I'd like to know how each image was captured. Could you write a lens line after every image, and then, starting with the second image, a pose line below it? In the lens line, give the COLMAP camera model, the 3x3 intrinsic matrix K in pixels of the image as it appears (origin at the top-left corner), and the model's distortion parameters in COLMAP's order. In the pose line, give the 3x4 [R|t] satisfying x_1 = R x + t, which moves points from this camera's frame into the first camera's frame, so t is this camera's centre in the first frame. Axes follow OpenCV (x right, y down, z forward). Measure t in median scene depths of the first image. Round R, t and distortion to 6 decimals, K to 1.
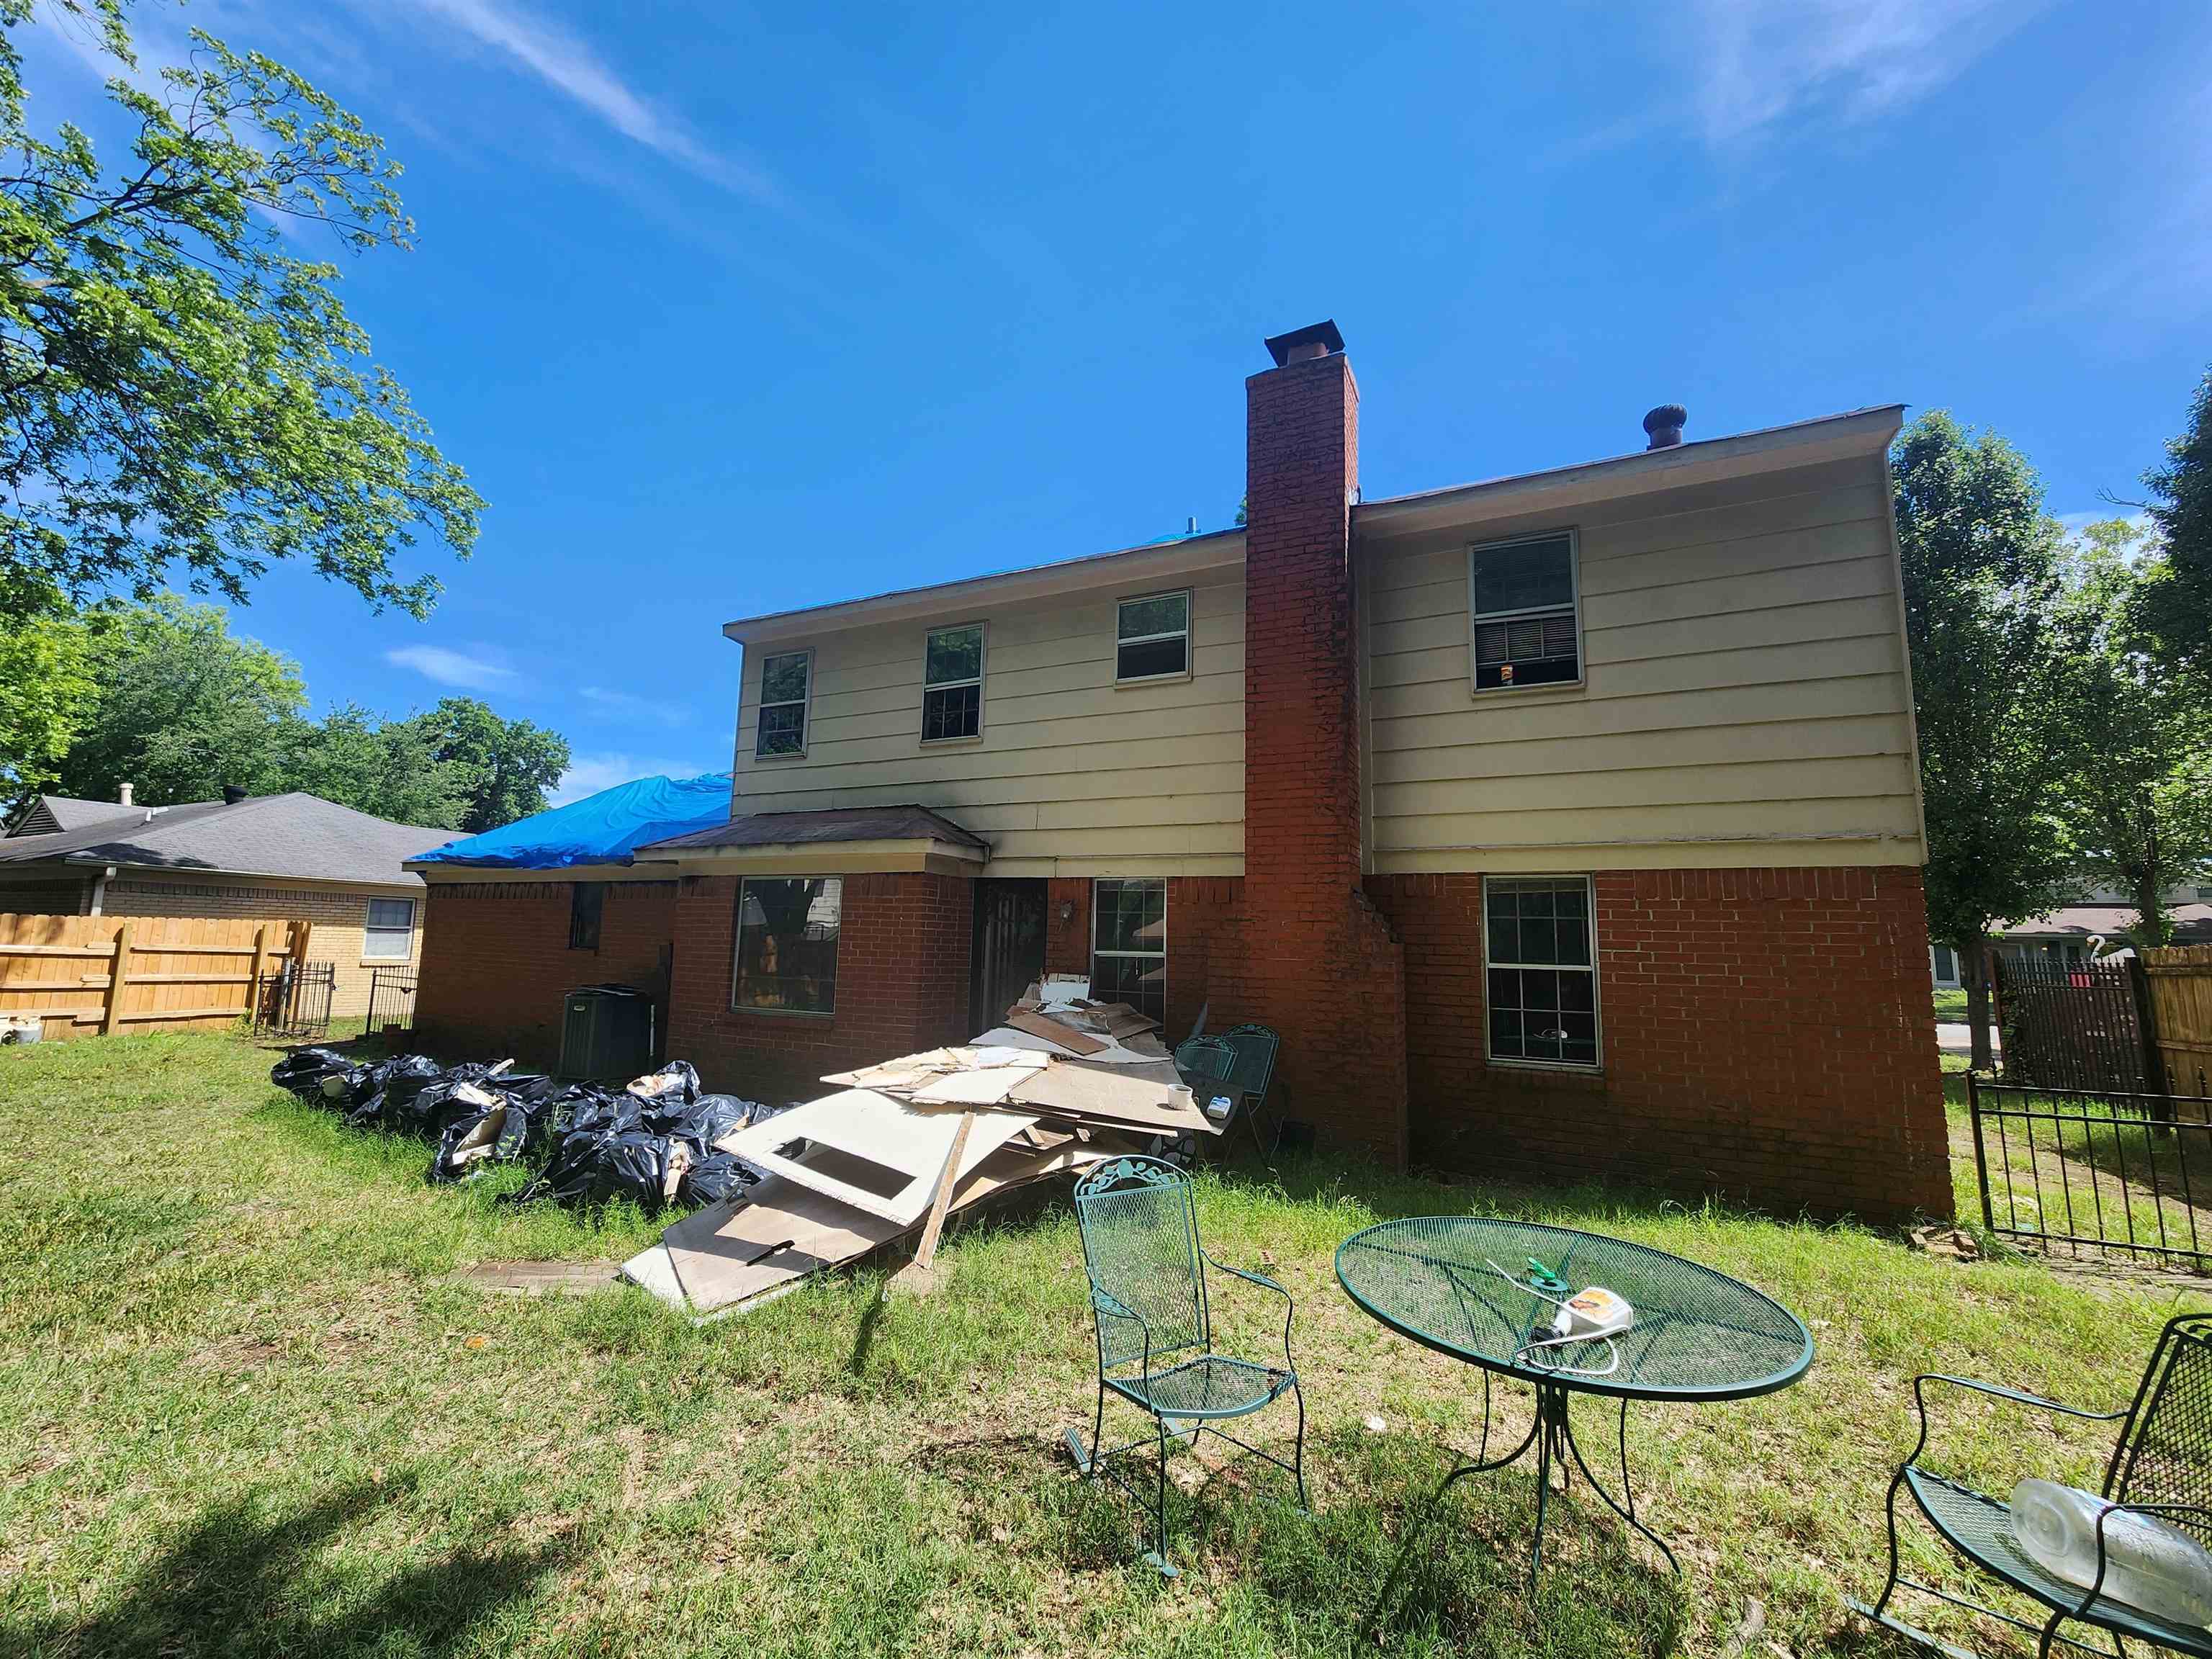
lens RADIAL K [[897.5, 0, 1092.8], [0, 897.5, 837.8], [0, 0, 1]] dist [-0.001979, -0.000264]
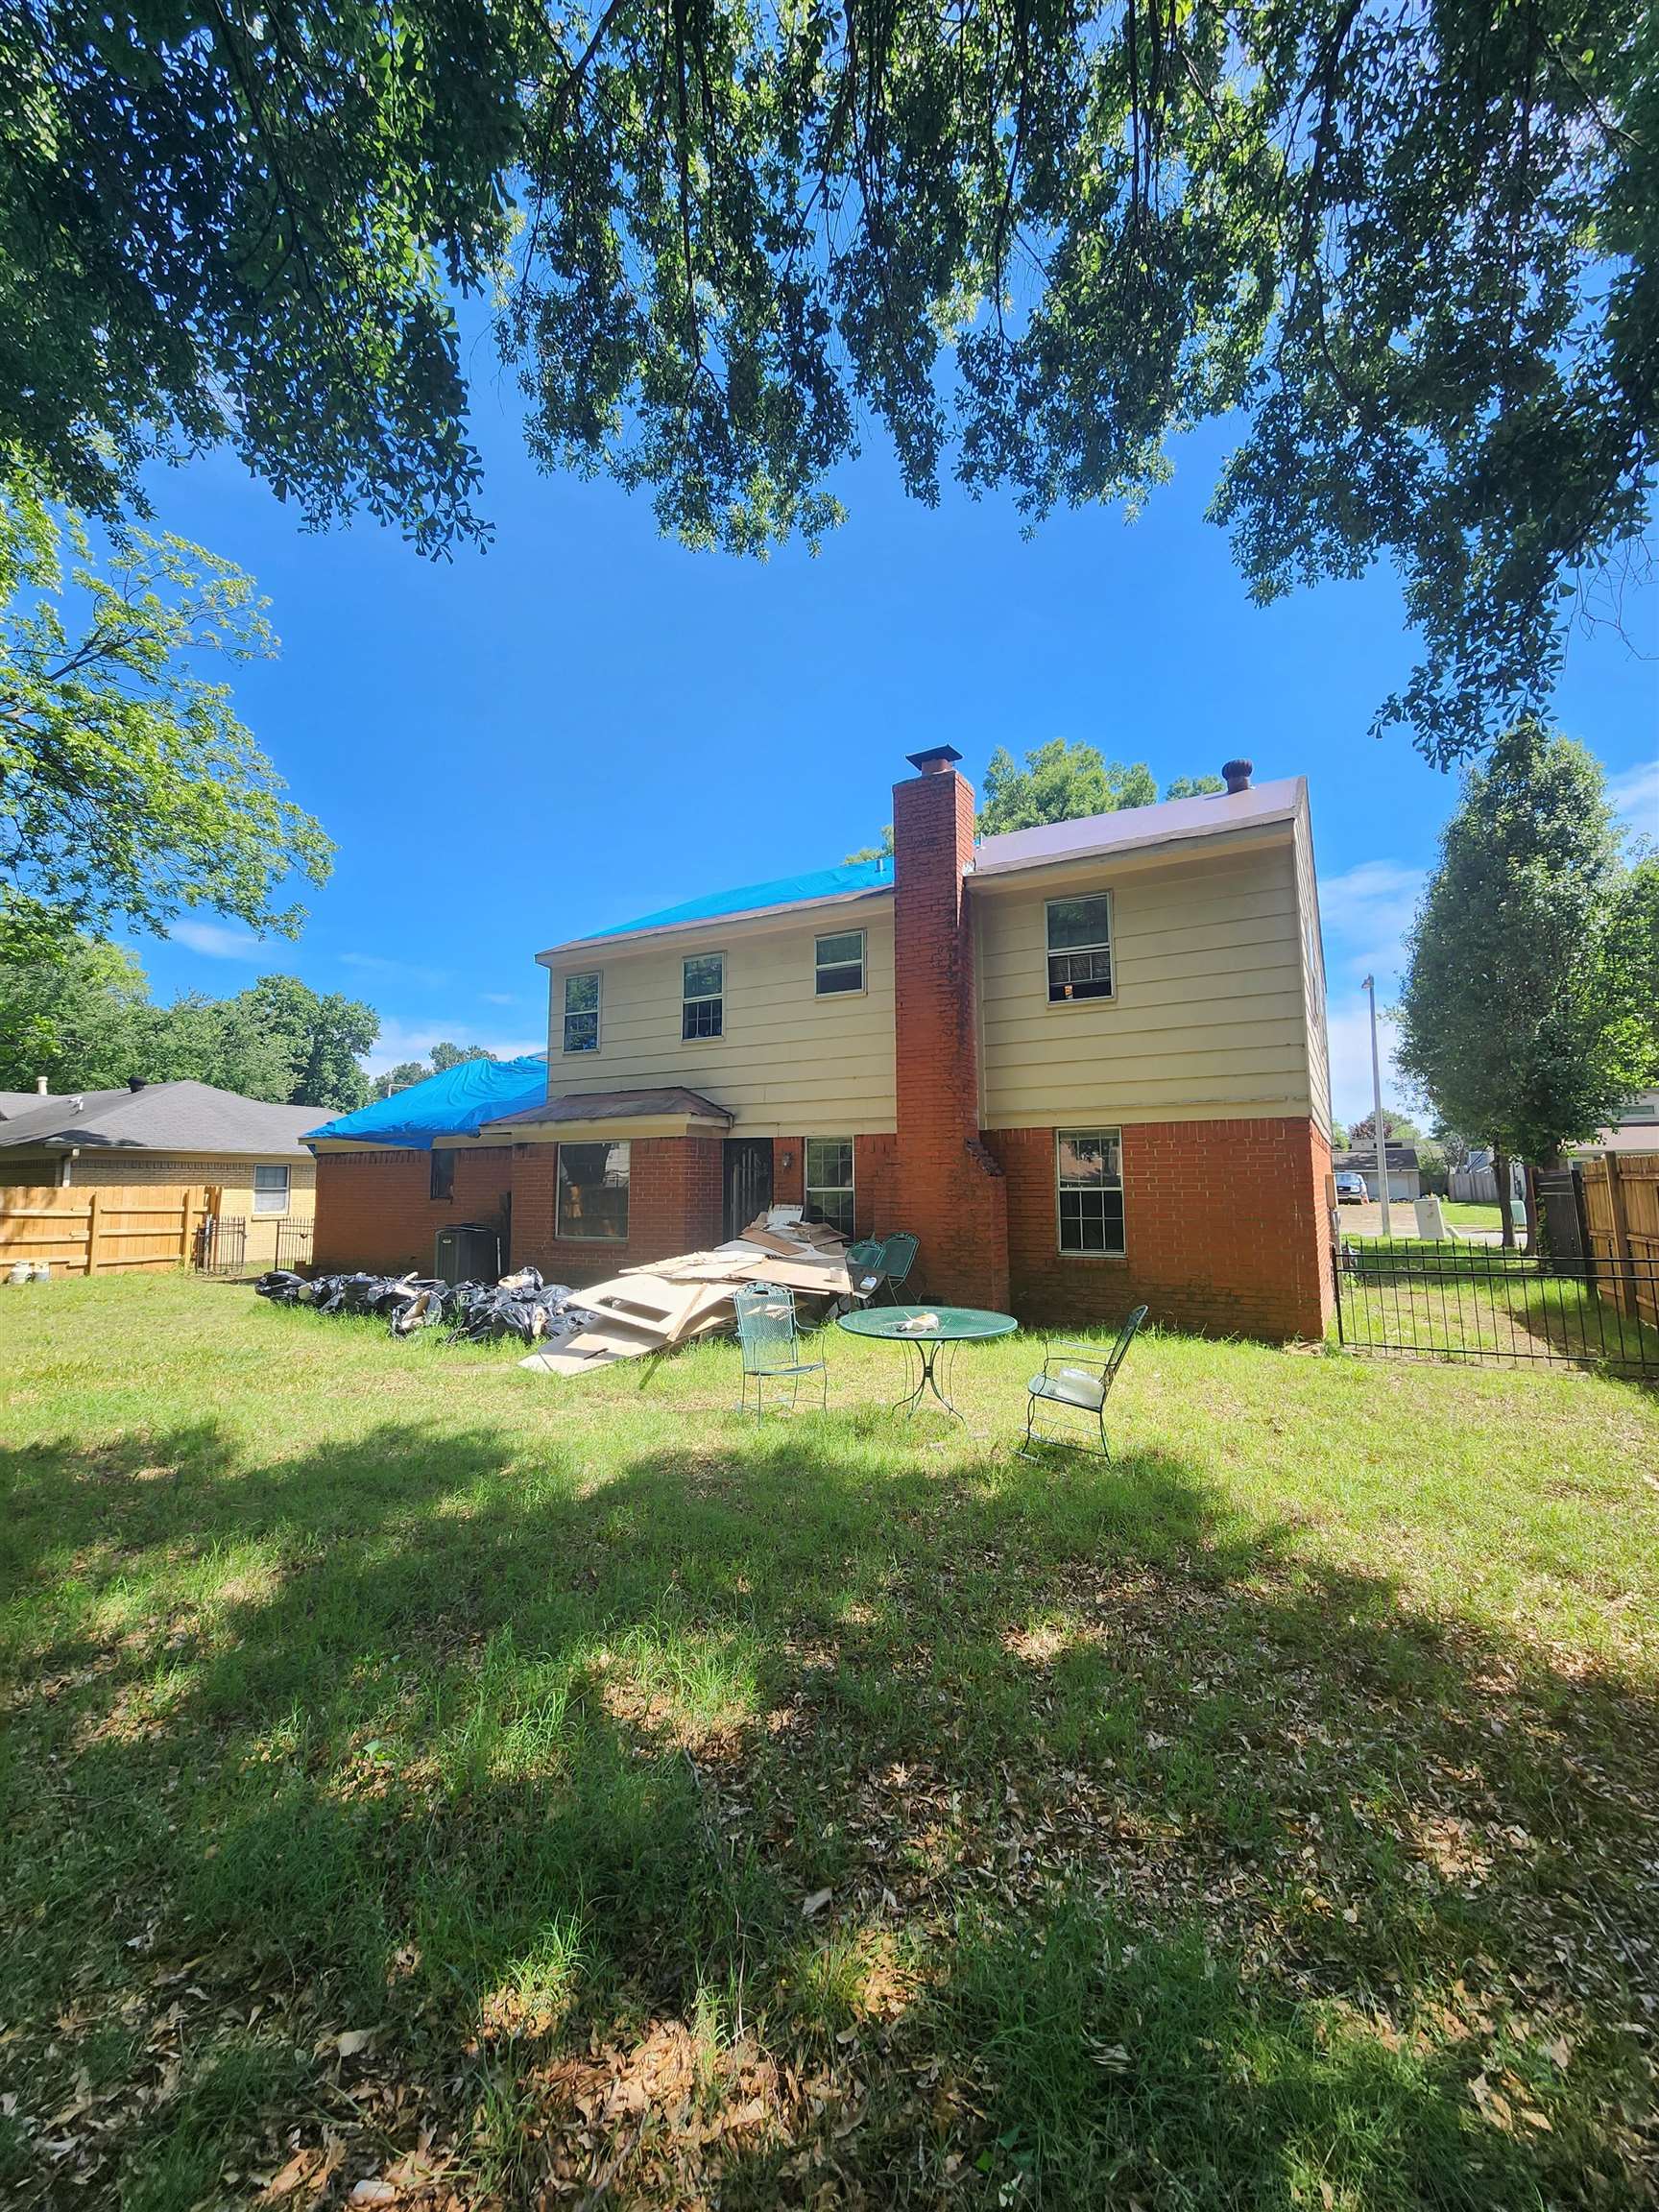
lens RADIAL K [[897.5, 0, 829.5], [0, 897.5, 1106.0], [0, 0, 1]] dist [-0.001979, -0.000264]
pose [[0.997575, -0.035592, -0.059813, 0.122495], [0.037212, 0.998964, 0.026191, -0.038175], [0.058819, -0.028353, 0.997866, -0.393941]]
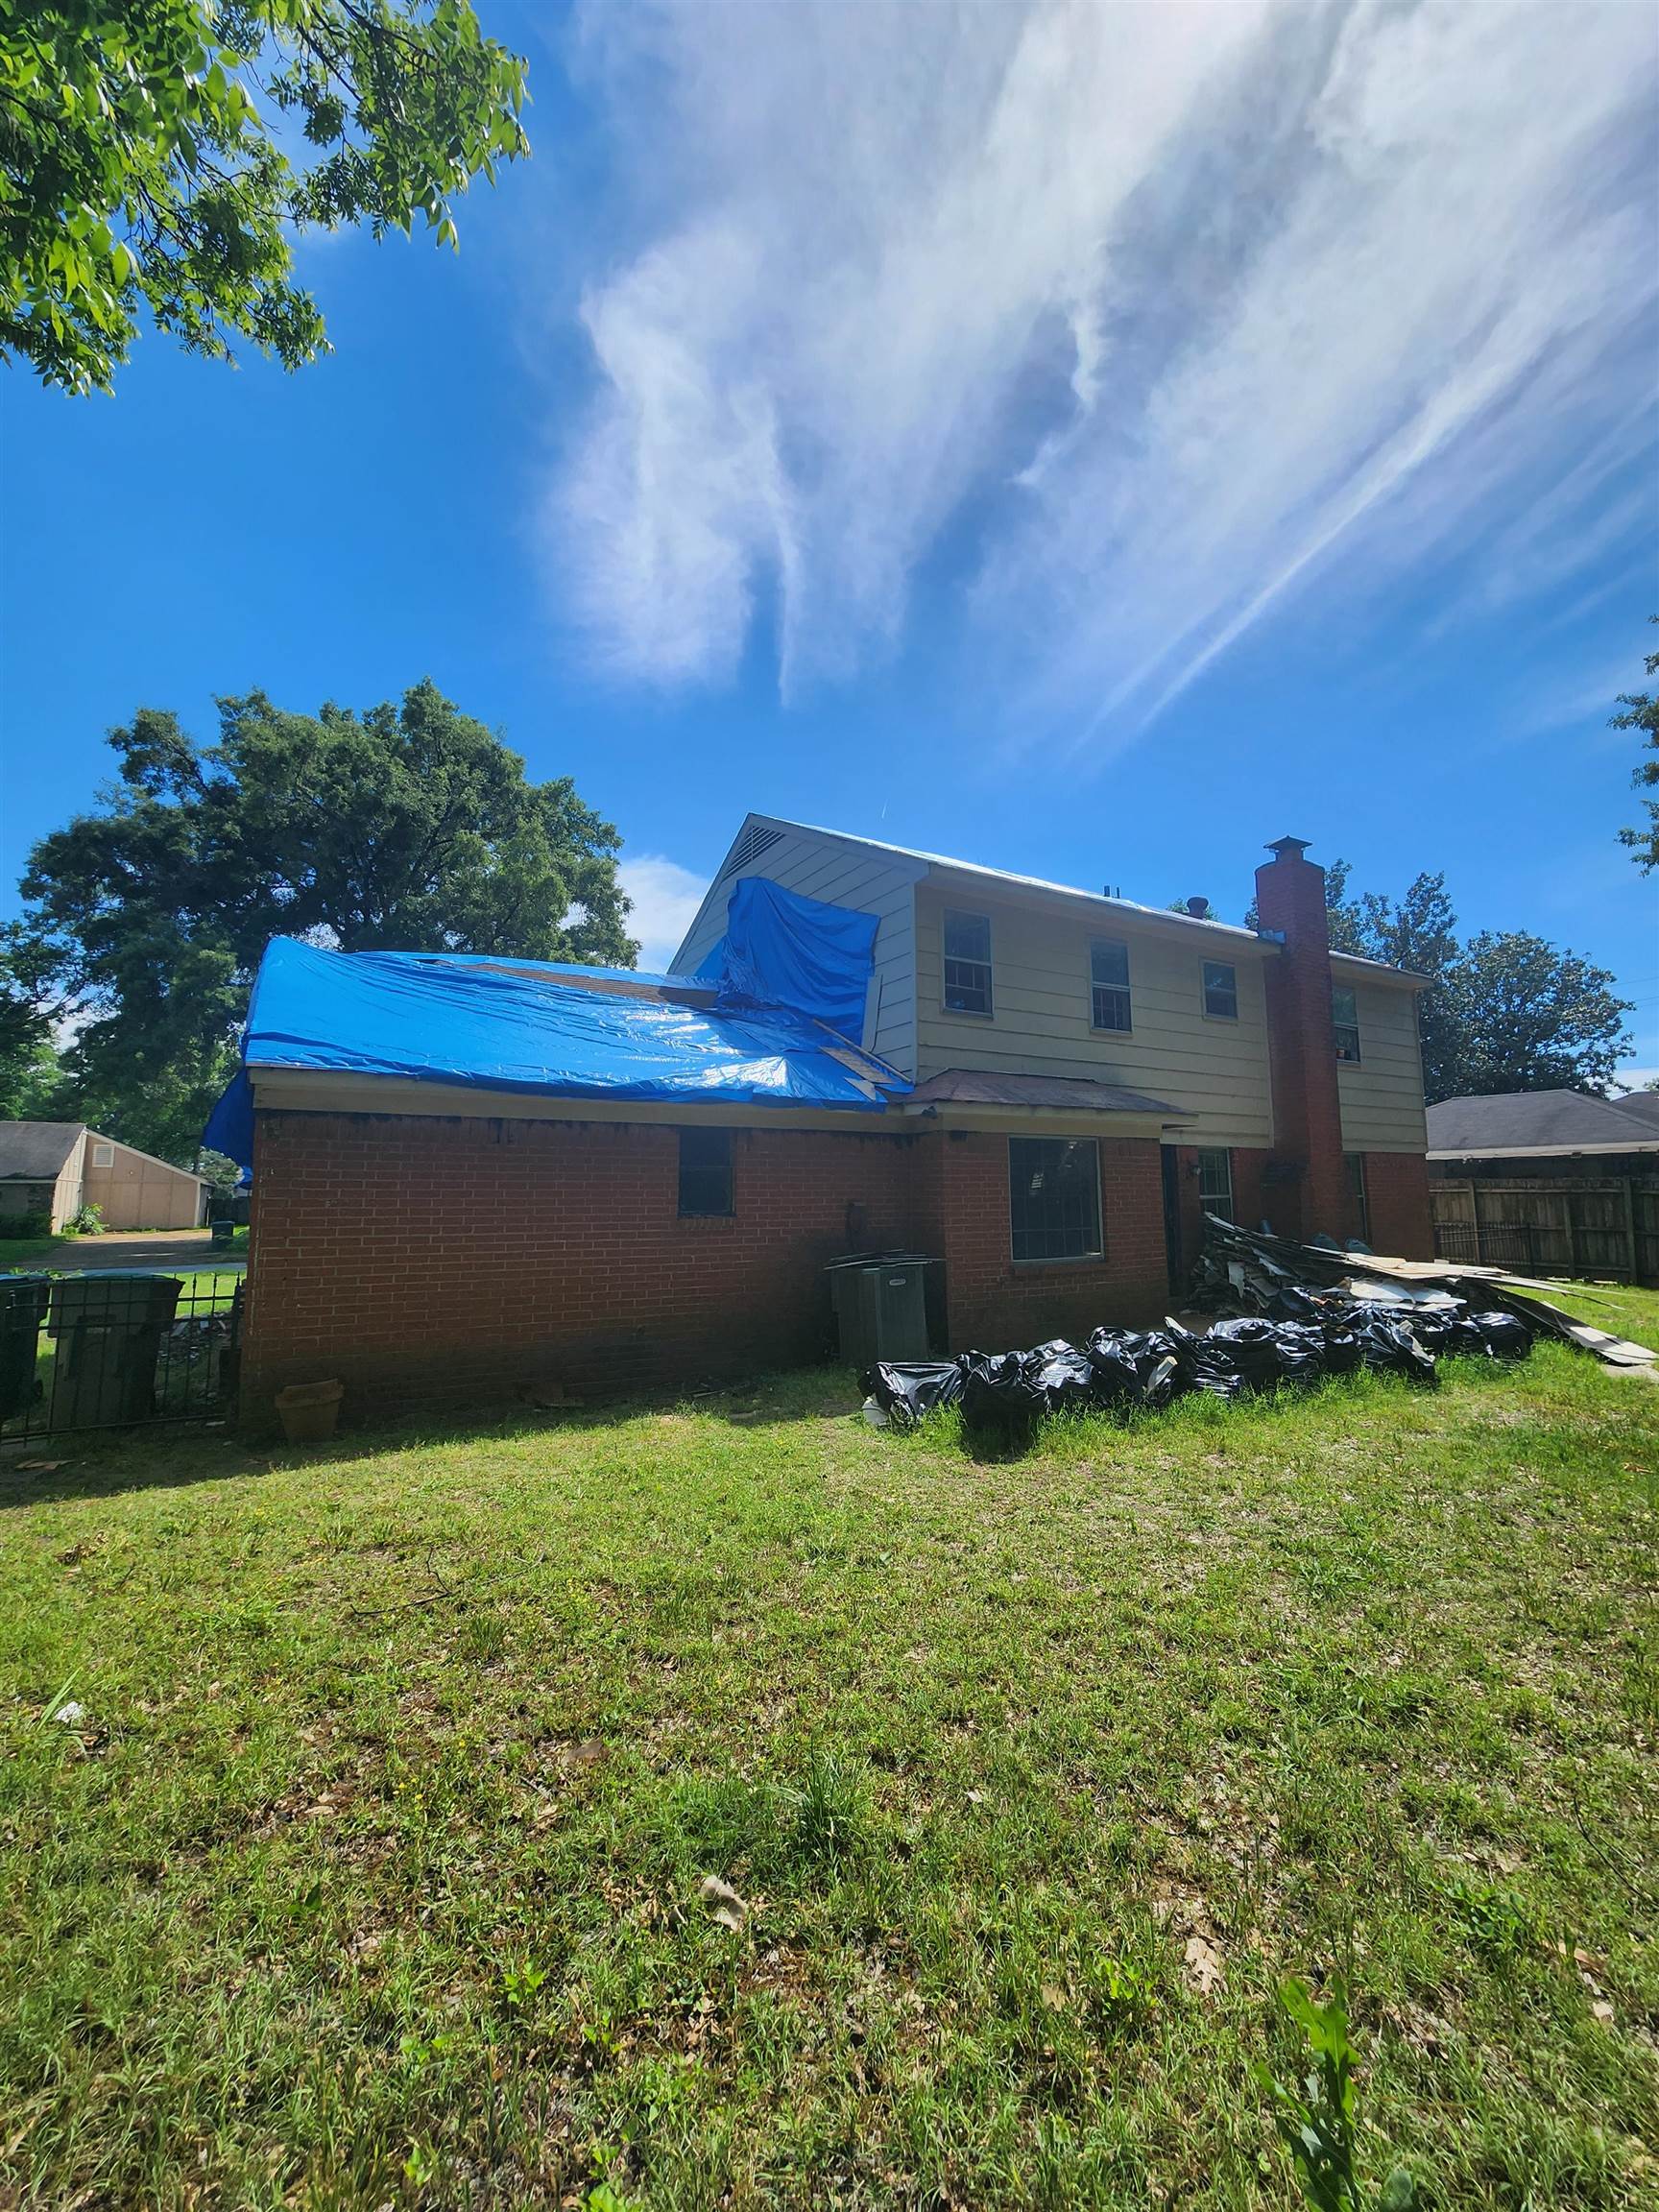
lens RADIAL K [[897.5, 0, 829.5], [0, 897.5, 1106.0], [0, 0, 1]] dist [-0.001979, -0.000264]
pose [[0.516722, 0.052667, 0.854532, -1.551985], [-0.081340, 0.996611, -0.012239, 0.045953], [-0.852281, -0.063183, 0.519255, 0.736471]]
